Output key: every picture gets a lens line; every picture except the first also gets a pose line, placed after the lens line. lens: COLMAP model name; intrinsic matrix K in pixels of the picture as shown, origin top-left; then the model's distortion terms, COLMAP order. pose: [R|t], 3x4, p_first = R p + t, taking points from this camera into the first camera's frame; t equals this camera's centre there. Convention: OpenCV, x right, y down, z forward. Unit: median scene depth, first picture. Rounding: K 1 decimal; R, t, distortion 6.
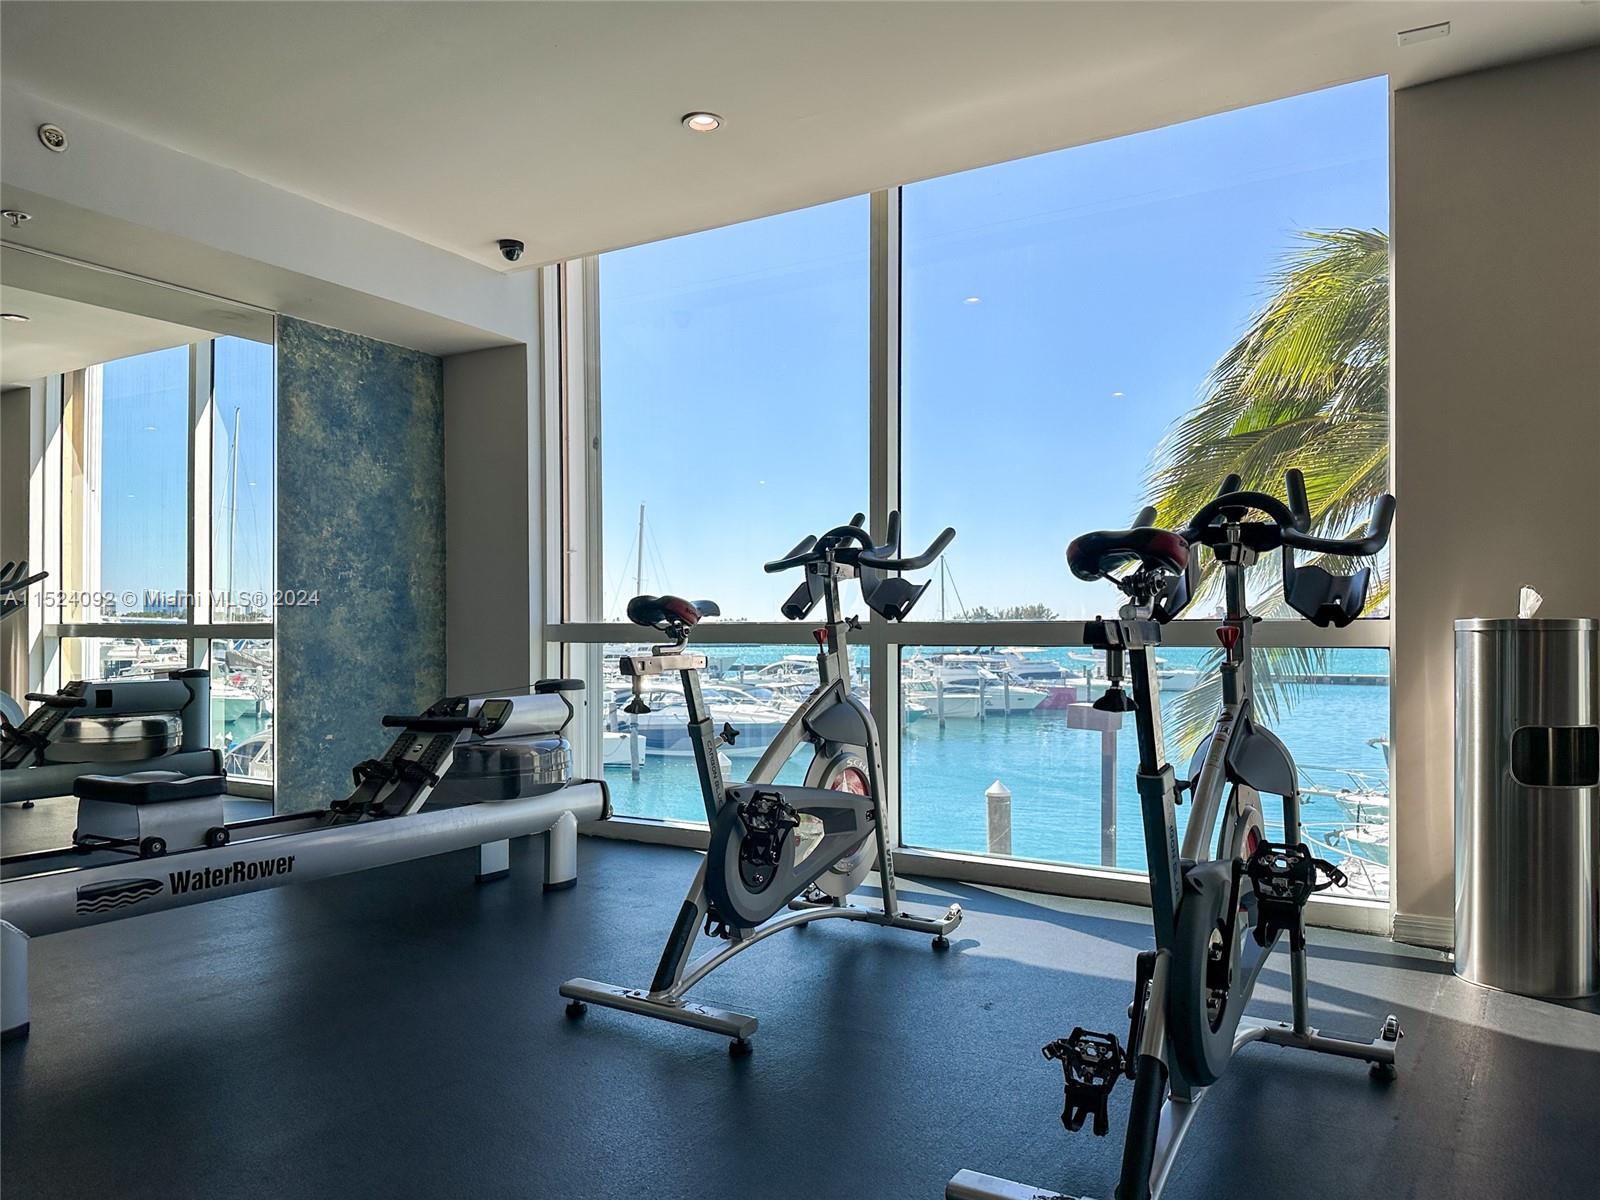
lens RADIAL K [[1152.5, 0, 804.6], [0, 1152.5, 606.0], [0, 0, 1]] dist [0.001685, -0.000445]
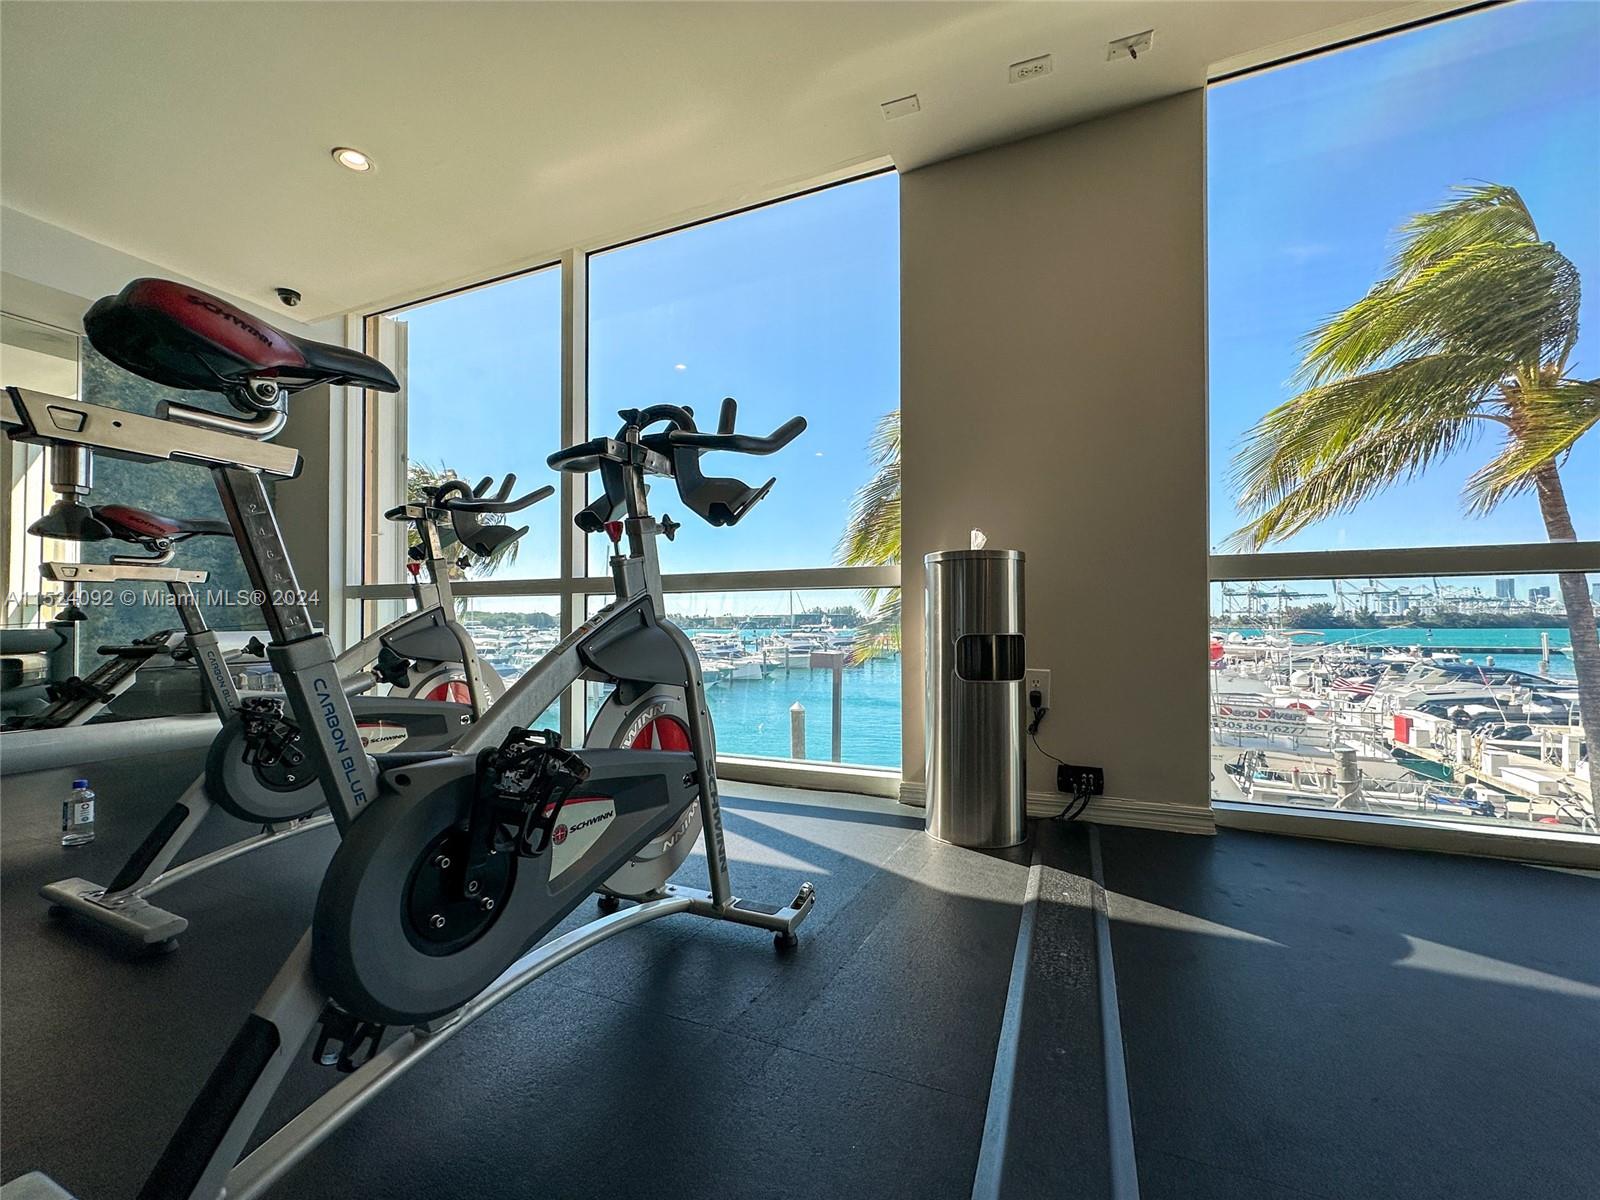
lens RADIAL K [[637.4, 0, 793.0], [0, 637.4, 606.2], [0, 0, 1]] dist [-0.000551, -0.000564]
pose [[0.994422, -0.005246, 0.105344, 0.312465], [0.005619, 0.999979, -0.003250, 0.065003], [-0.105325, 0.003824, 0.994431, 0.281416]]
